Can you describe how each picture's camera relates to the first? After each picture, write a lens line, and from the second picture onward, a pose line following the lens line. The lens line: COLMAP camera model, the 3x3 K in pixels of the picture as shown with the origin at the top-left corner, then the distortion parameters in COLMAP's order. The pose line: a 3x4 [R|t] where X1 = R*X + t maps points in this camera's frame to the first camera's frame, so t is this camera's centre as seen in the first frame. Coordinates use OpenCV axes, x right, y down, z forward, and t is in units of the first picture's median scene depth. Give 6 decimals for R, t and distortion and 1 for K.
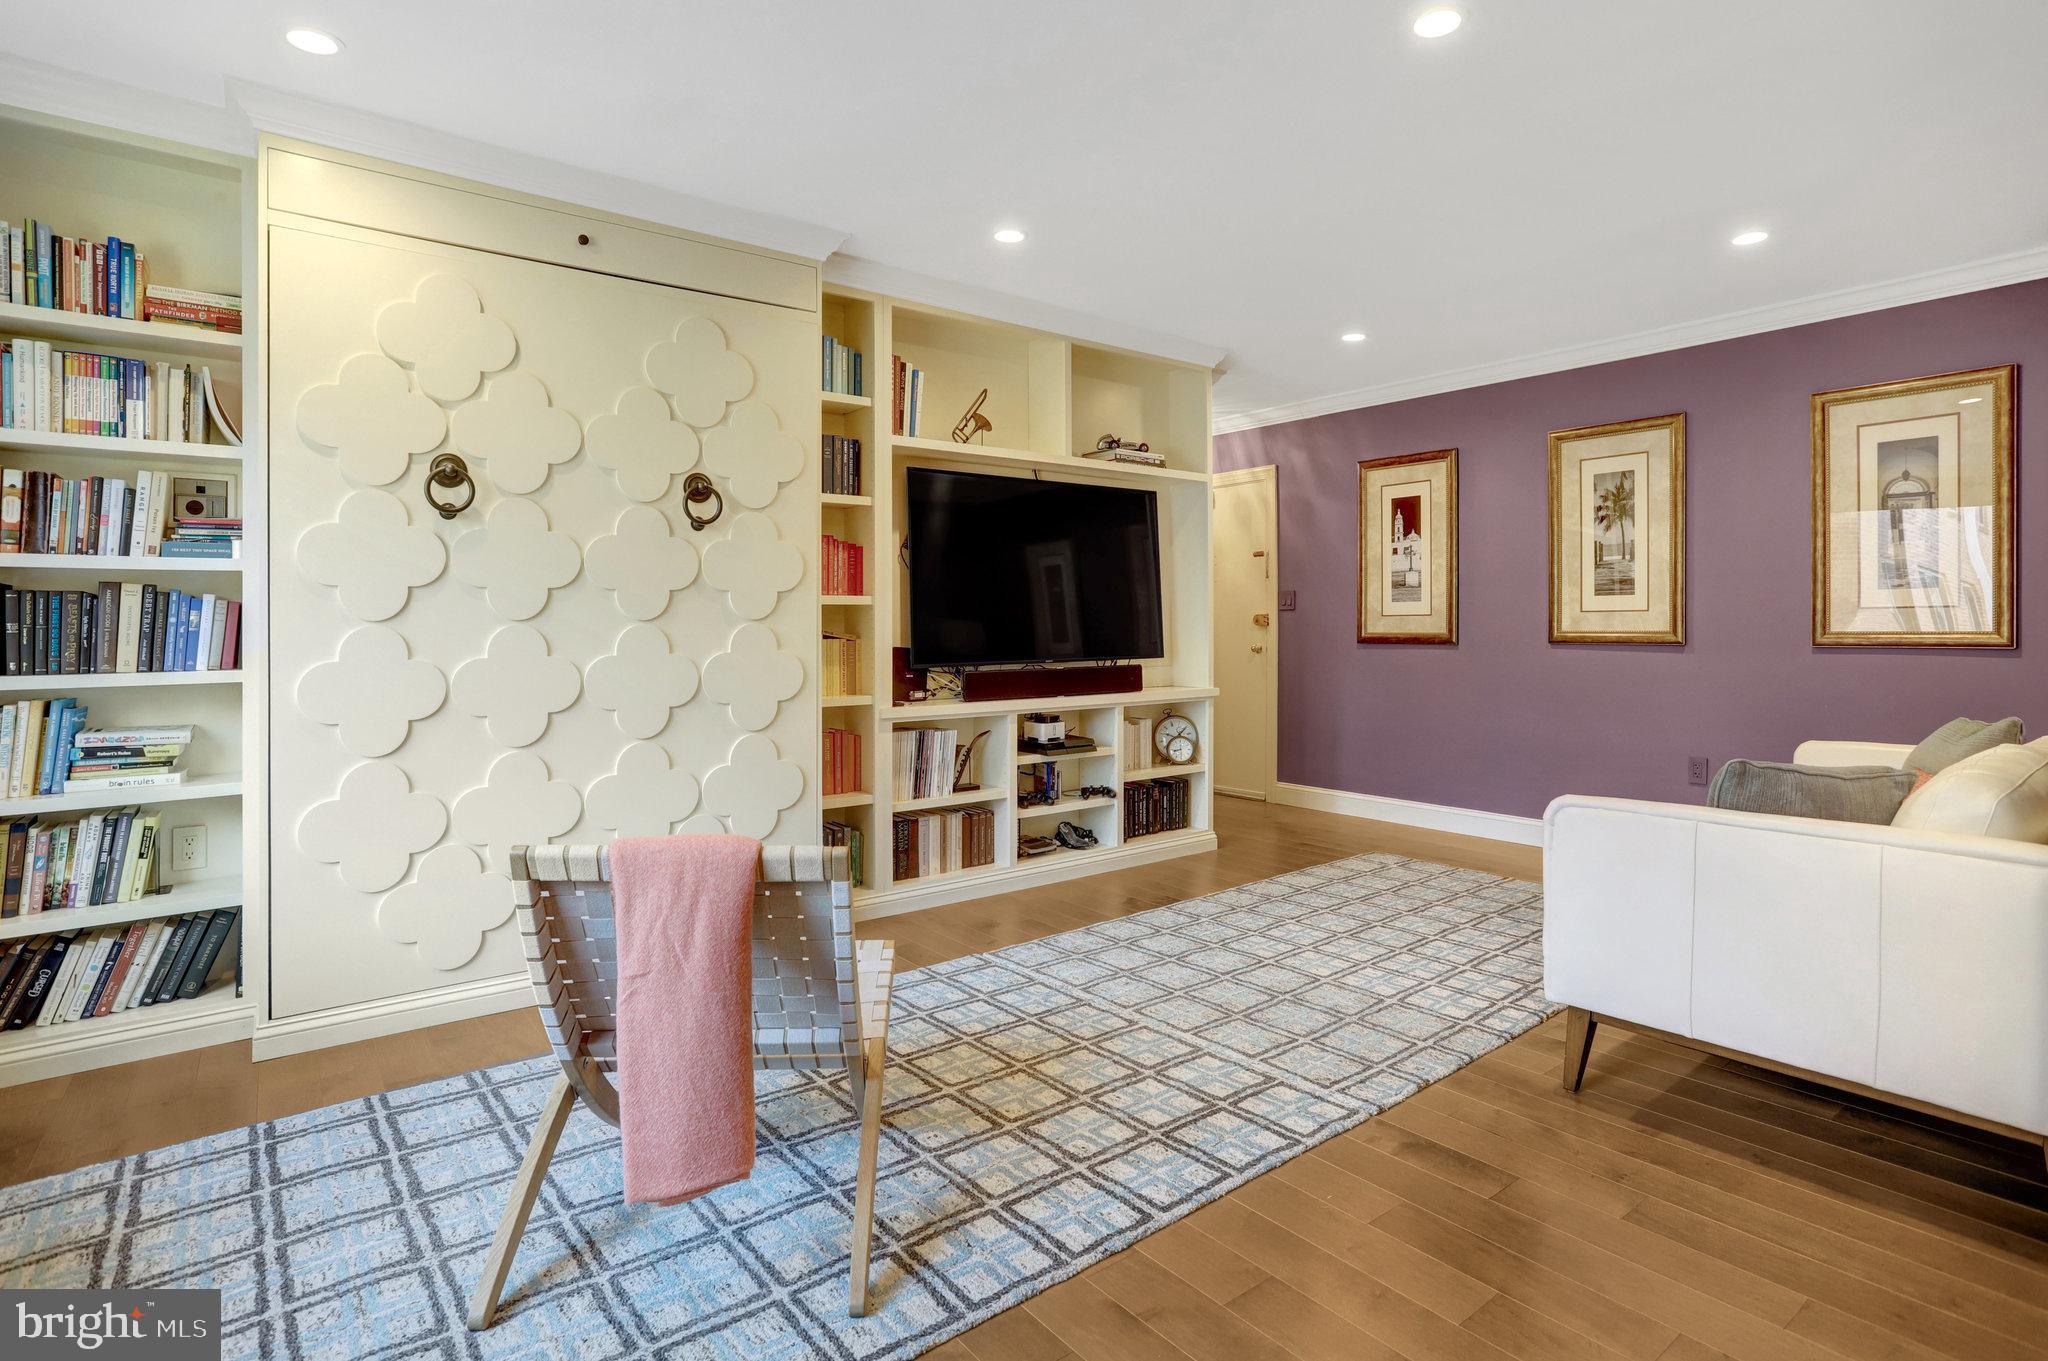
lens RADIAL K [[1031.1, 0, 1028.0], [0, 1031.1, 622.4], [0, 0, 1]] dist [-0.053567, 0.023064]
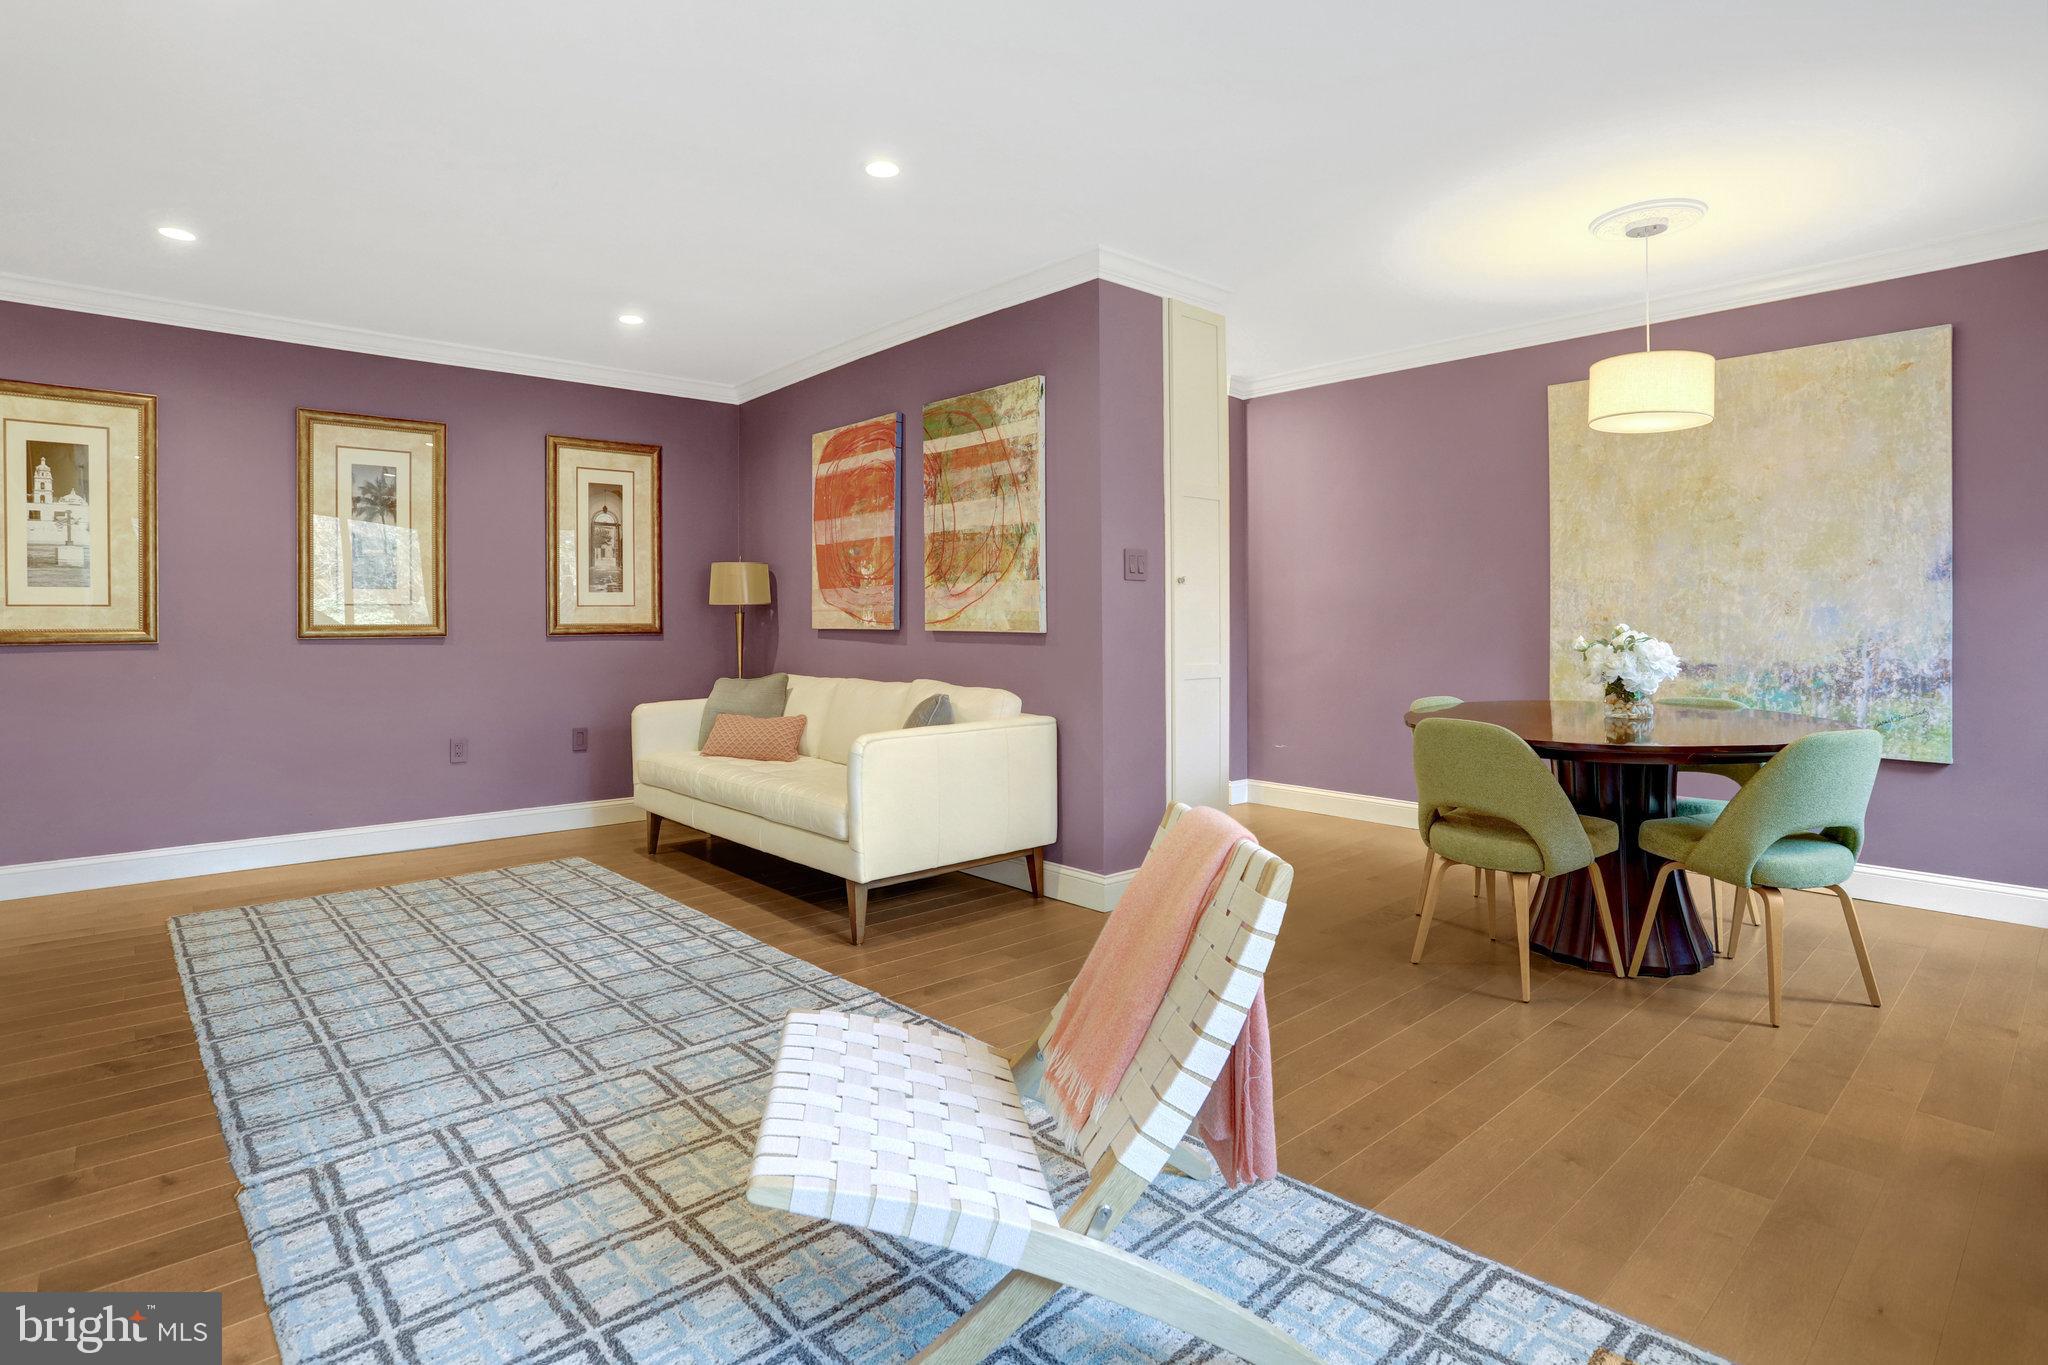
lens RADIAL K [[1030.4, 0, 1030.7], [0, 1030.4, 625.3], [0, 0, 1]] dist [-0.079866, 0.038758]
pose [[-0.075127, -0.002180, 0.997172, -0.590369], [-0.000428, 0.999998, 0.002154, 0.008368], [-0.997174, -0.000265, -0.075128, 0.562127]]
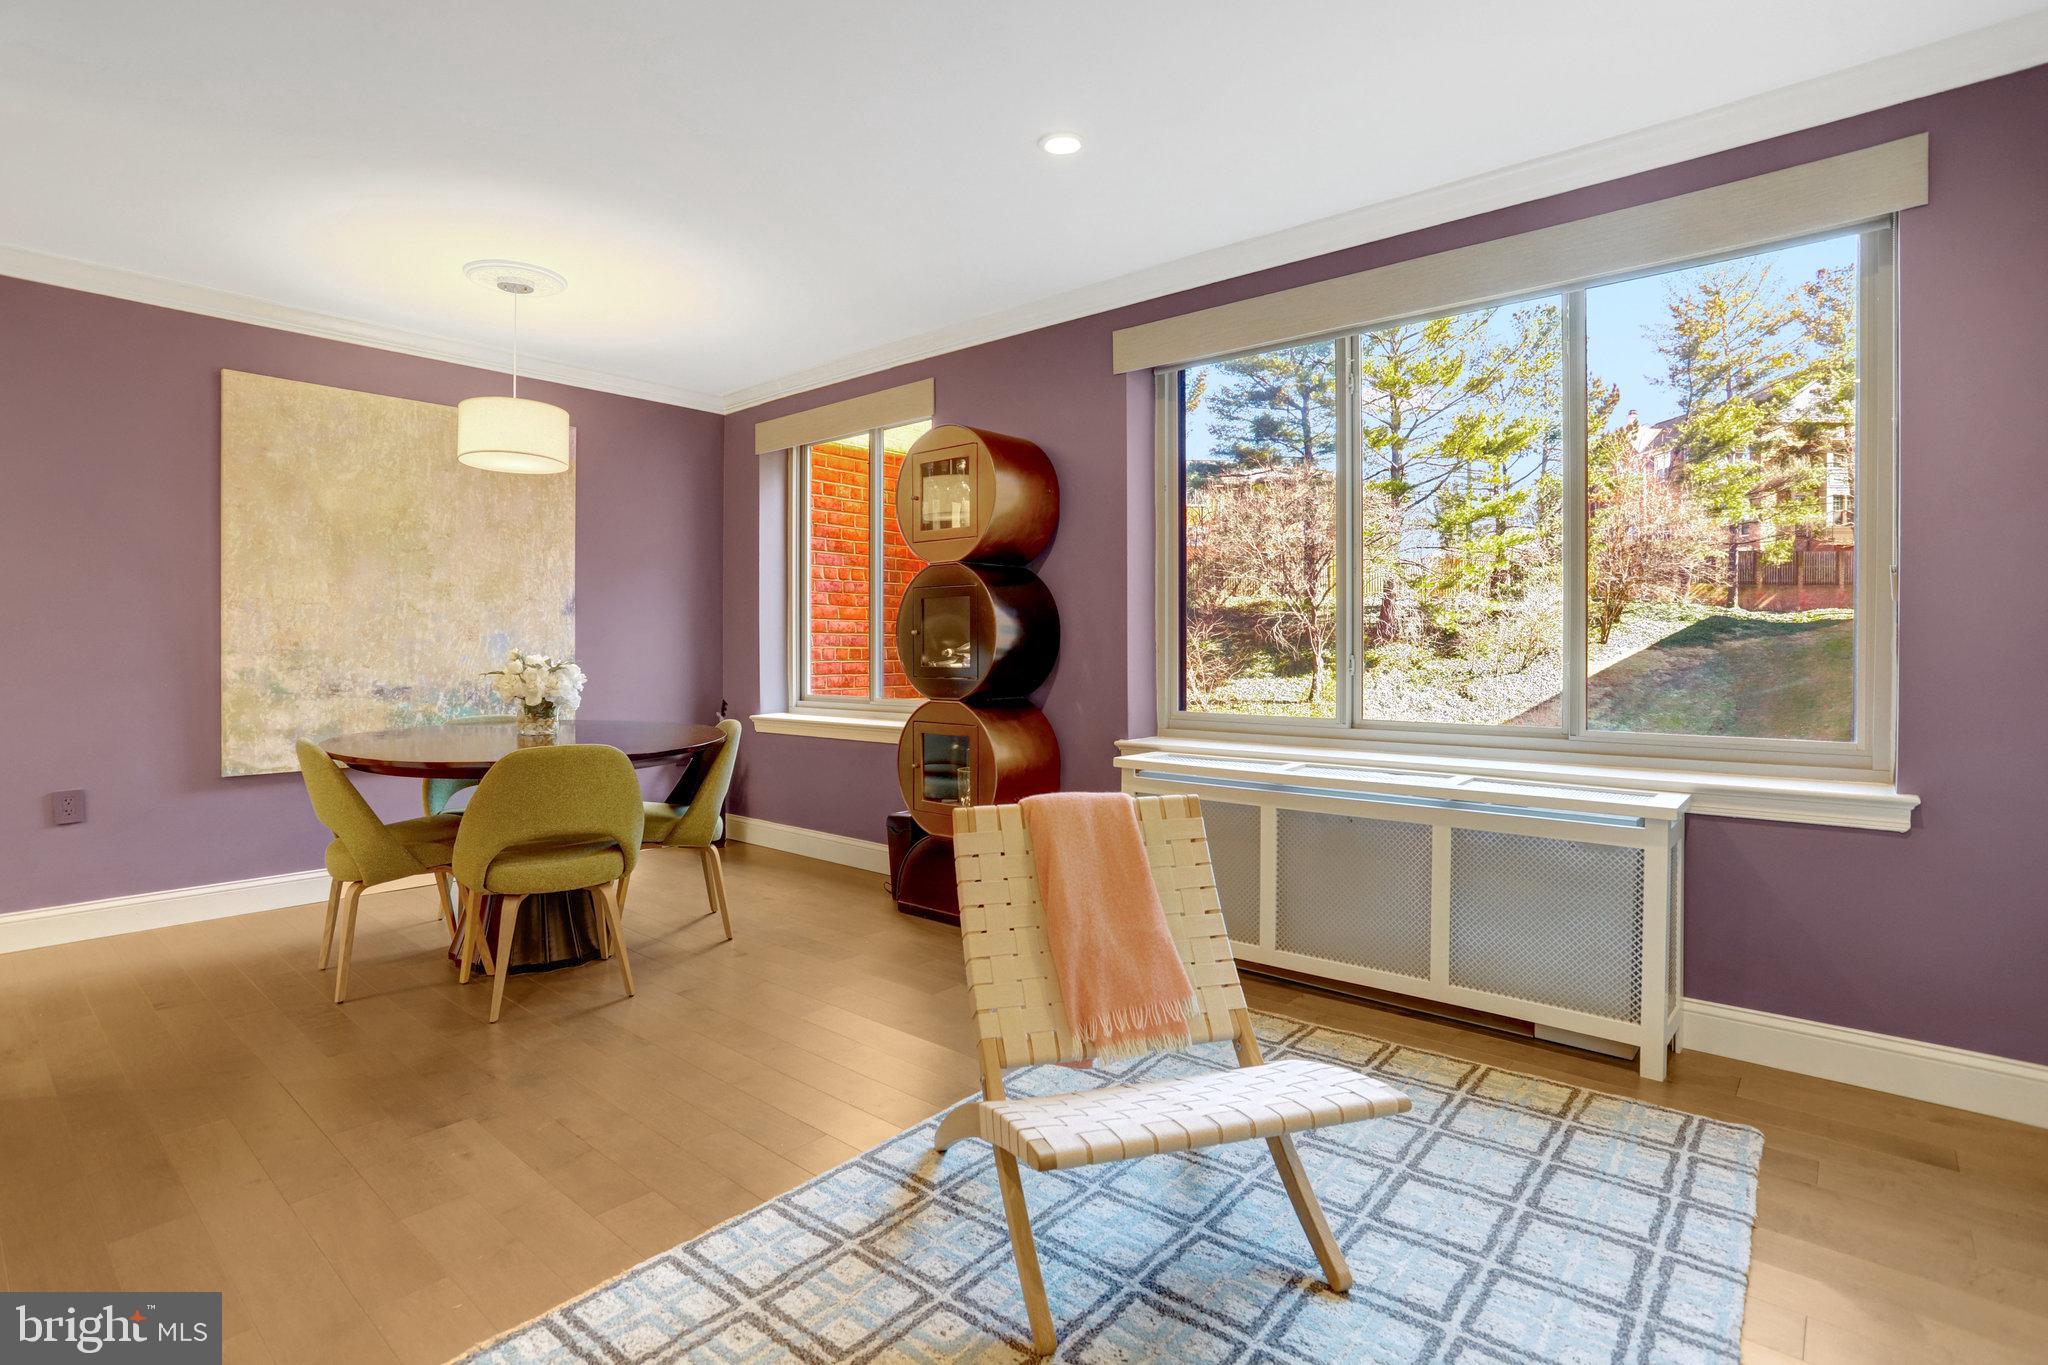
lens RADIAL K [[1008.7, 0, 1018.3], [0, 1008.7, 651.1], [0, 0, 1]] dist [-0.070127, 0.042532]
pose [[-0.979152, 0.003886, -0.203092, -0.001084], [0.002563, 0.999974, 0.006774, 0.005844], [0.203113, 0.006113, -0.979136, 1.005159]]
